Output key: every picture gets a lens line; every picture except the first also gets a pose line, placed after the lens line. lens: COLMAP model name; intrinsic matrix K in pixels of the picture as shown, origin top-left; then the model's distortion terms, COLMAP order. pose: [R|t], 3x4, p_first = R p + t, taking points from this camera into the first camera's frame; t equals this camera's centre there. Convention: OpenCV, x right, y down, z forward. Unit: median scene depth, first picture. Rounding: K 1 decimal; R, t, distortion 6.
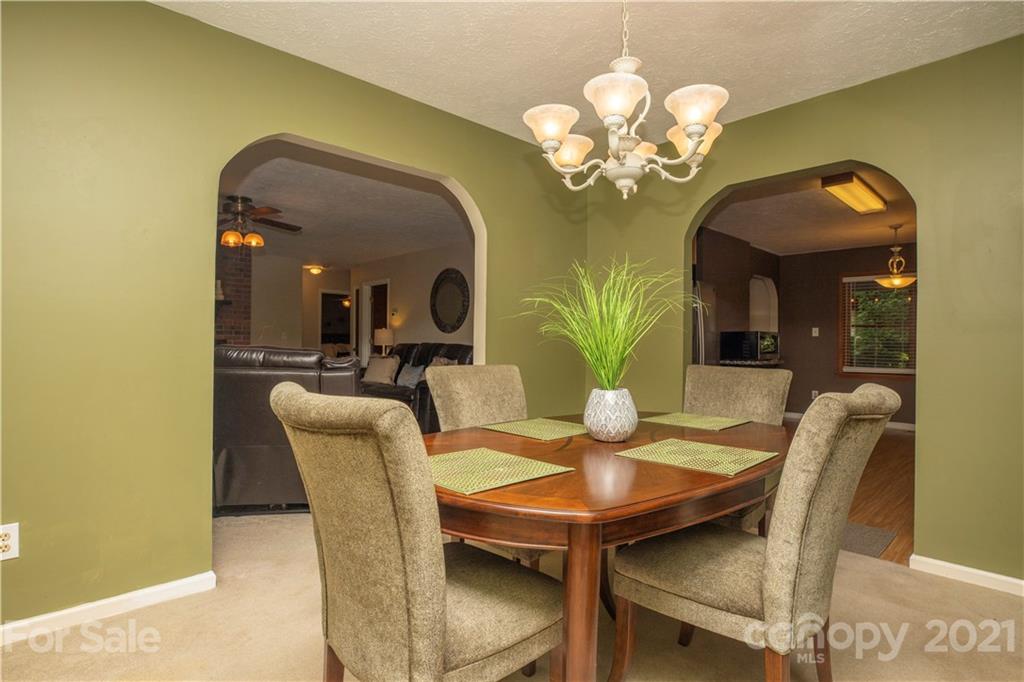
lens RADIAL K [[549.8, 0, 511.5], [0, 549.8, 338.8], [0, 0, 1]] dist [-0.002582, -0.000536]
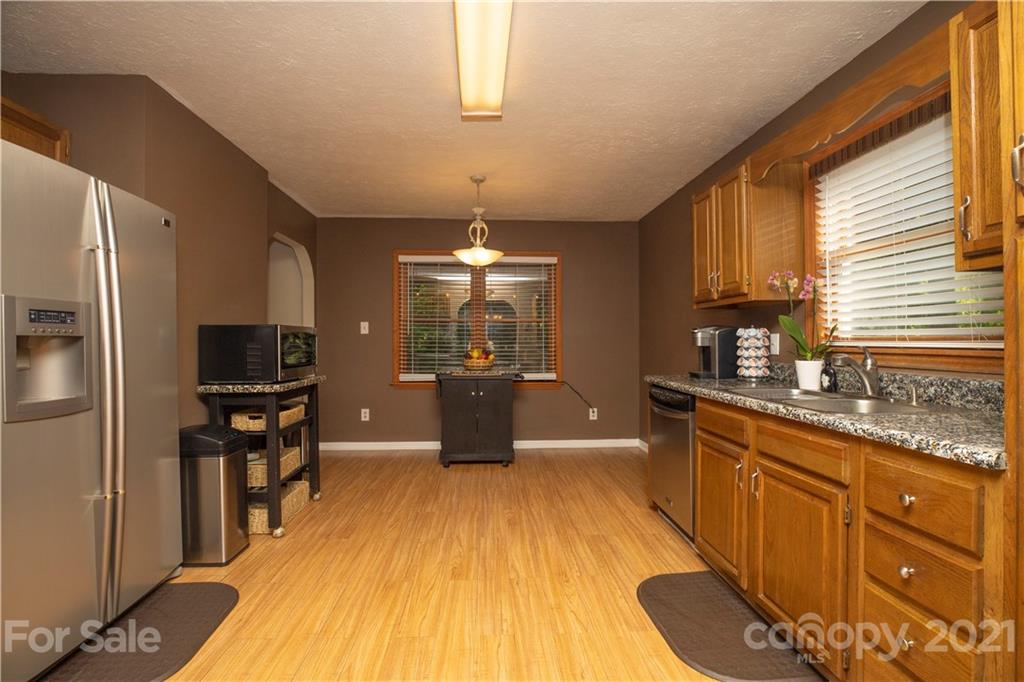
lens RADIAL K [[470.0, 0, 510.9], [0, 470.0, 335.8], [0, 0, 1]] dist [-0.002182, 0.000002]
pose [[0.660465, -0.006739, 0.750826, 0.258192], [0.000588, 0.999964, 0.008458, -0.008165], [-0.750856, -0.005145, 0.660445, 0.535076]]
